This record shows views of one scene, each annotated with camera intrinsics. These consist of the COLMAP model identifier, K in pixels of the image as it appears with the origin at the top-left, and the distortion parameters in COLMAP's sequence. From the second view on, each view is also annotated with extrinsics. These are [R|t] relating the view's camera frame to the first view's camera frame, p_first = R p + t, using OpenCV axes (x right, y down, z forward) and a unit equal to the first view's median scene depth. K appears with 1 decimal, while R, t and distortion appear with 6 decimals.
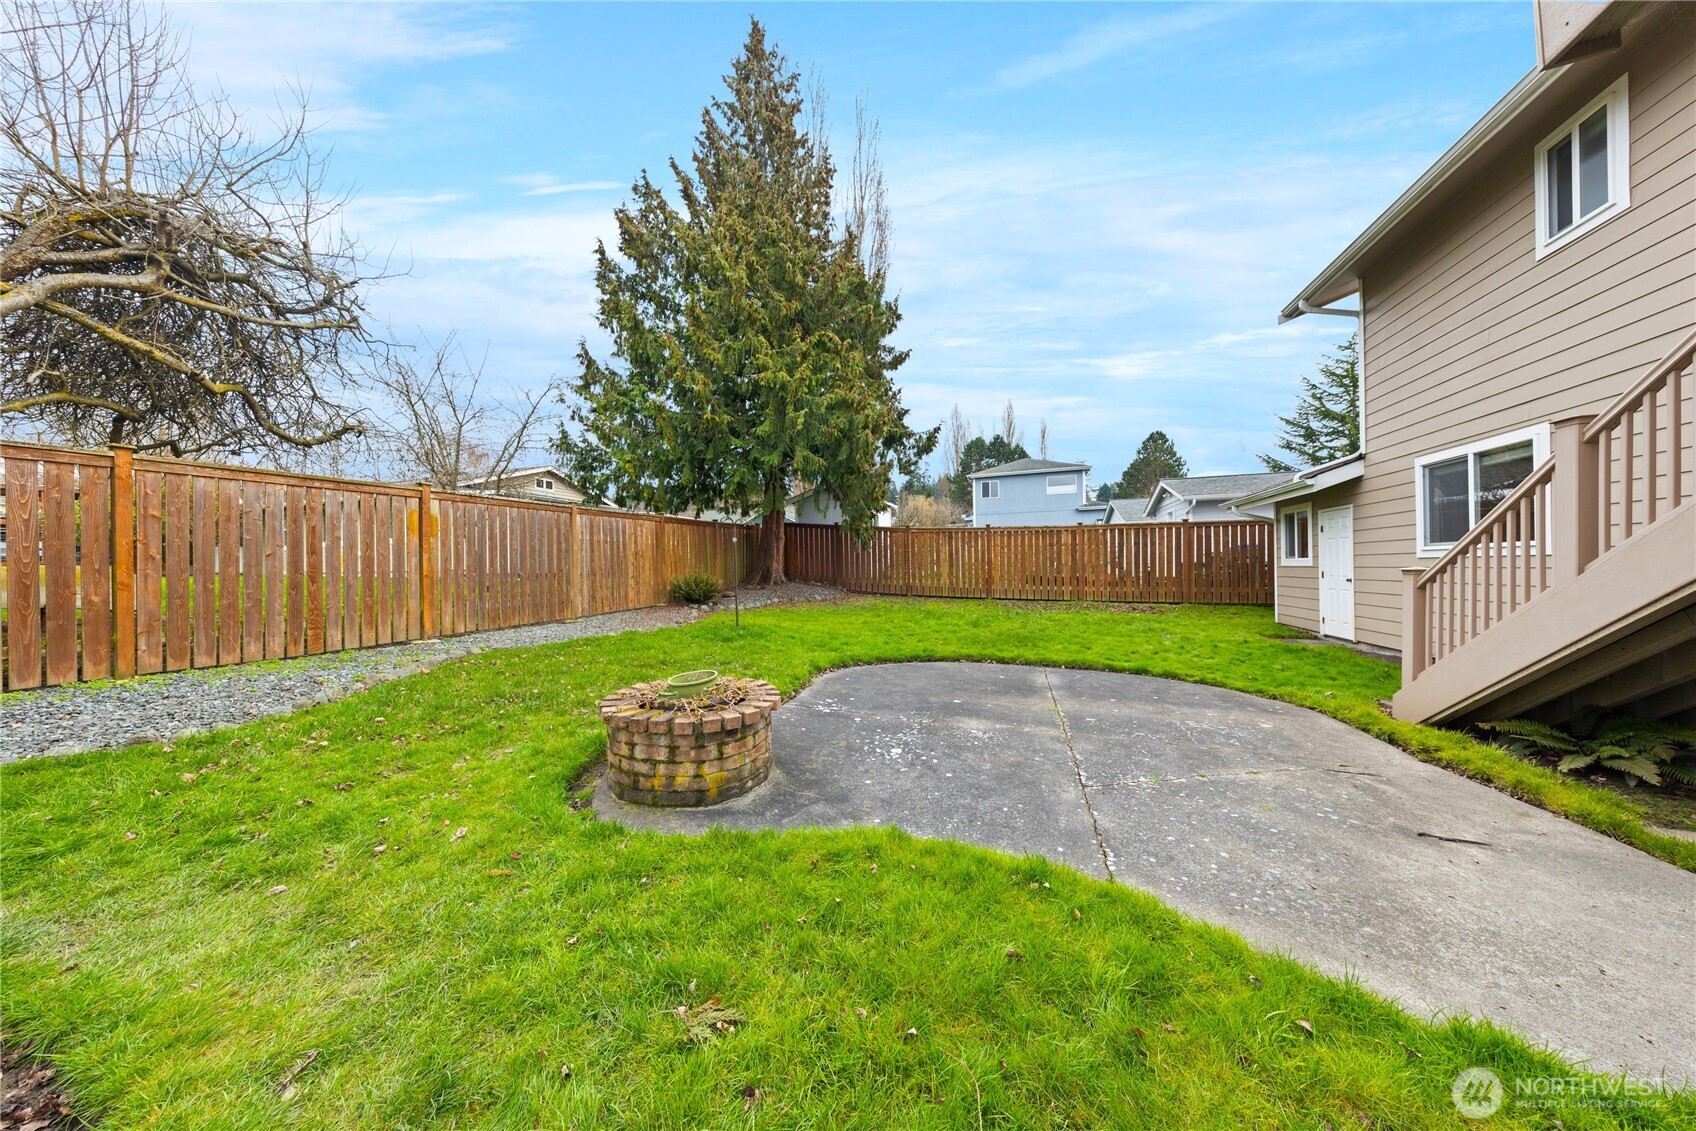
lens RADIAL K [[525.6, 0, 840.7], [0, 525.6, 569.6], [0, 0, 1]] dist [0.009672, -0.000092]
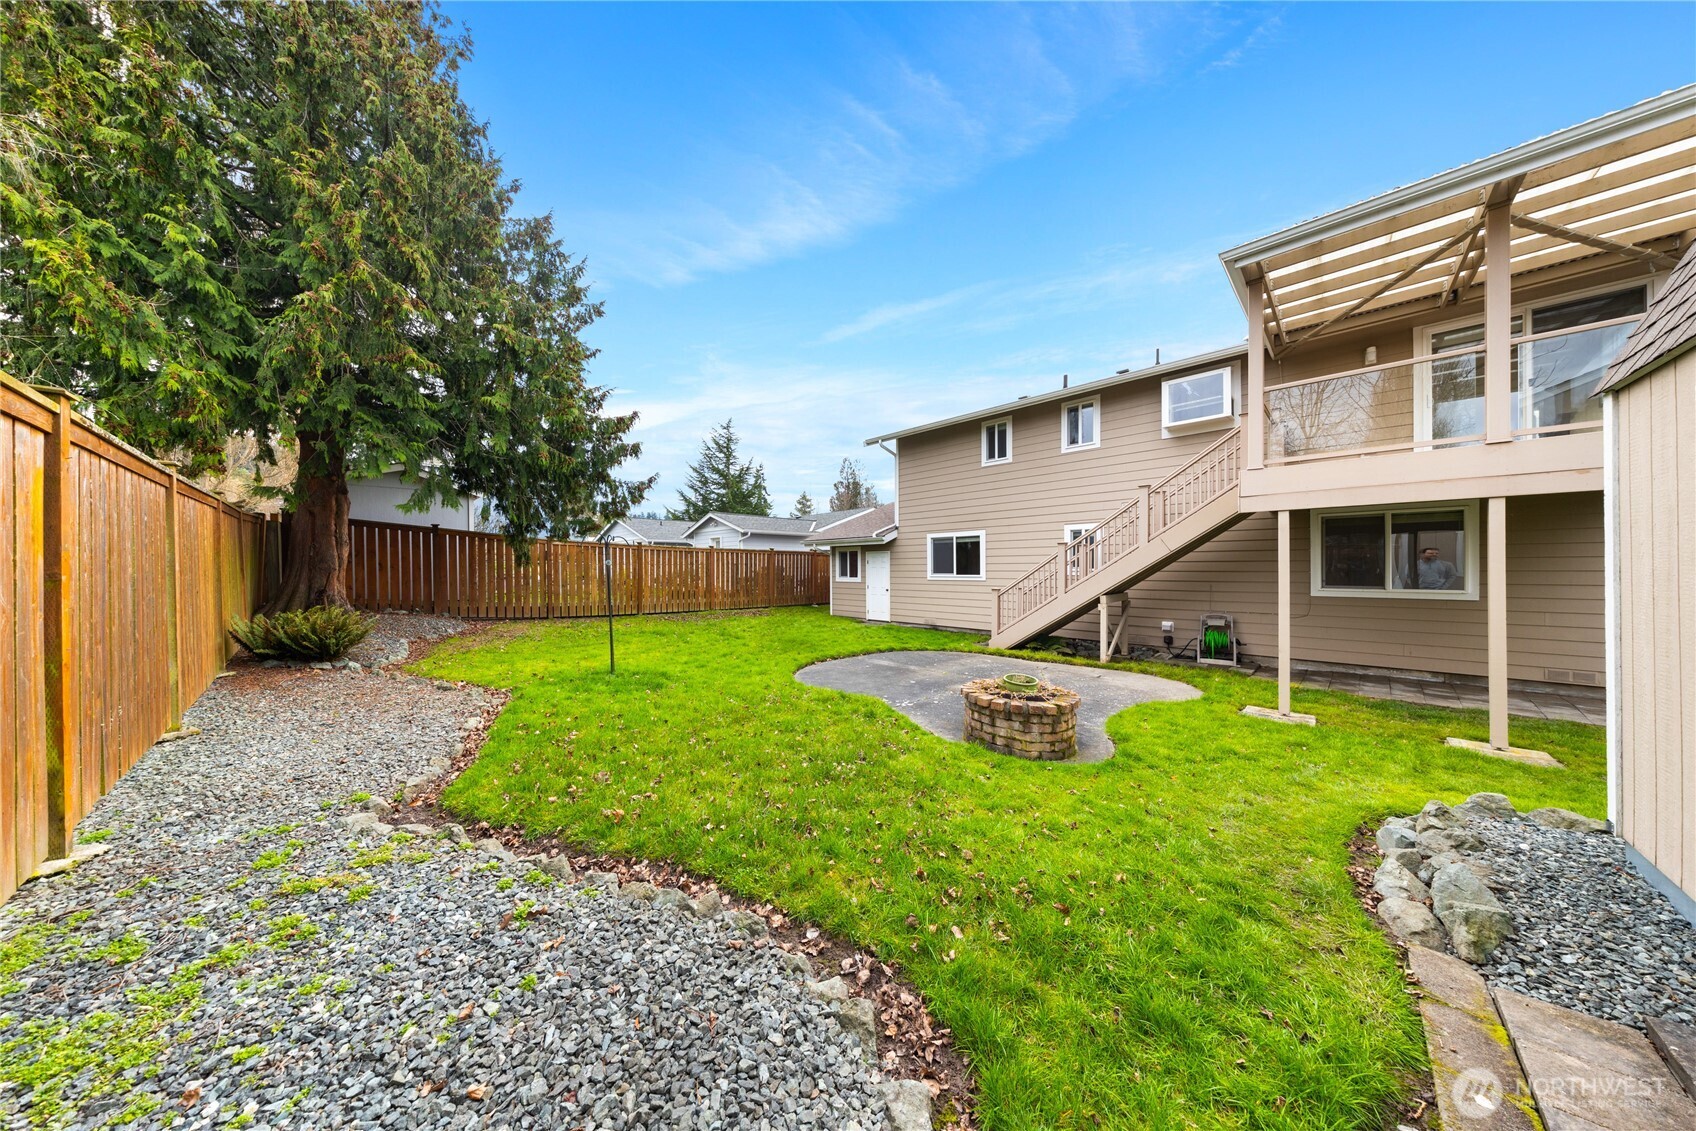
lens RADIAL K [[503.9, 0, 847.2], [0, 503.9, 566.7], [0, 0, 1]] dist [0.000180, -0.000002]
pose [[0.423393, 0.009985, 0.905891, -0.632522], [0.000913, 0.999934, -0.011448, -0.037437], [-0.905945, 0.005674, 0.423356, 0.304812]]
